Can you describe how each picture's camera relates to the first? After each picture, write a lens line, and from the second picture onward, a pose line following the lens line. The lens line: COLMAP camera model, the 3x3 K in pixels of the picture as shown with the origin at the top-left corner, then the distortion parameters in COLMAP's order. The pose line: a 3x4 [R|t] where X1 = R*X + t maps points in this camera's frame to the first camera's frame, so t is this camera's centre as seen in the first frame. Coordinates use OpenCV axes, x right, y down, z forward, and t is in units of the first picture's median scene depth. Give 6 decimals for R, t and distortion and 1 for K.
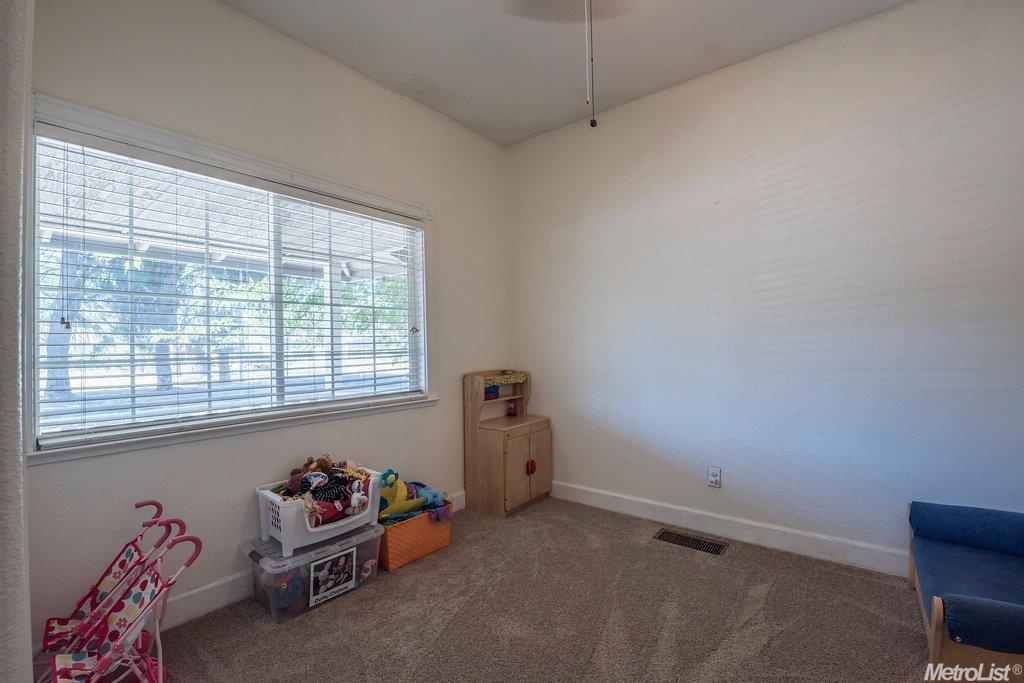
lens RADIAL K [[442.5, 0, 509.3], [0, 442.5, 343.1], [0, 0, 1]] dist [-0.023593, -0.002403]
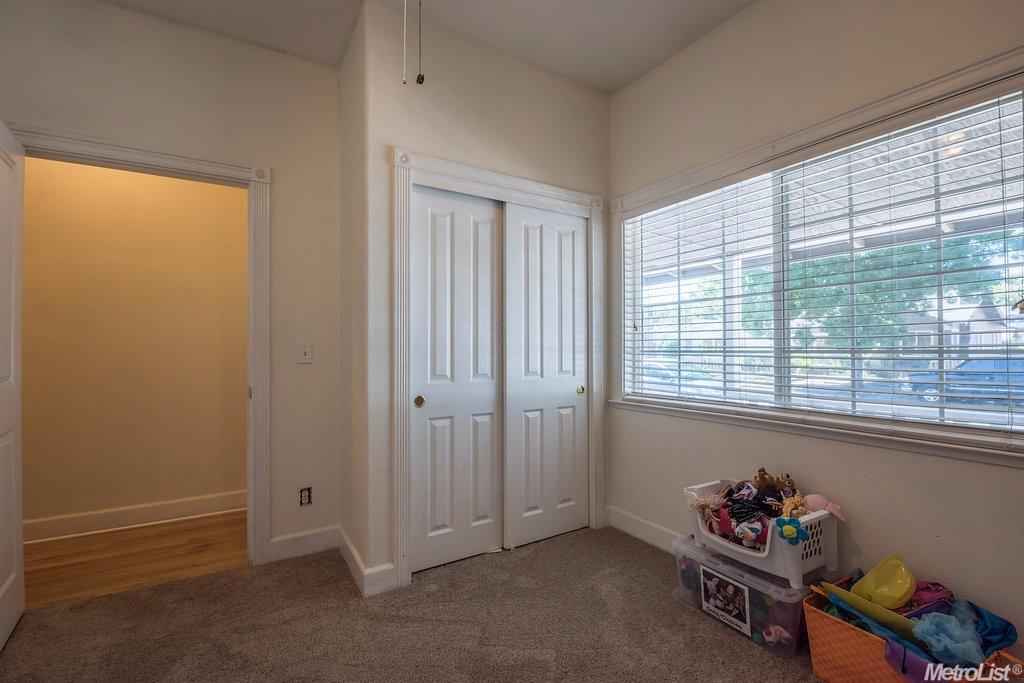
lens RADIAL K [[442.5, 0, 510.2], [0, 442.5, 343.7], [0, 0, 1]] dist [-0.023593, -0.002403]
pose [[-0.348452, 0.010137, -0.937272, 0.568599], [0.015358, 0.999869, 0.005104, 0.000213], [0.937201, -0.012616, -0.348562, 0.891406]]
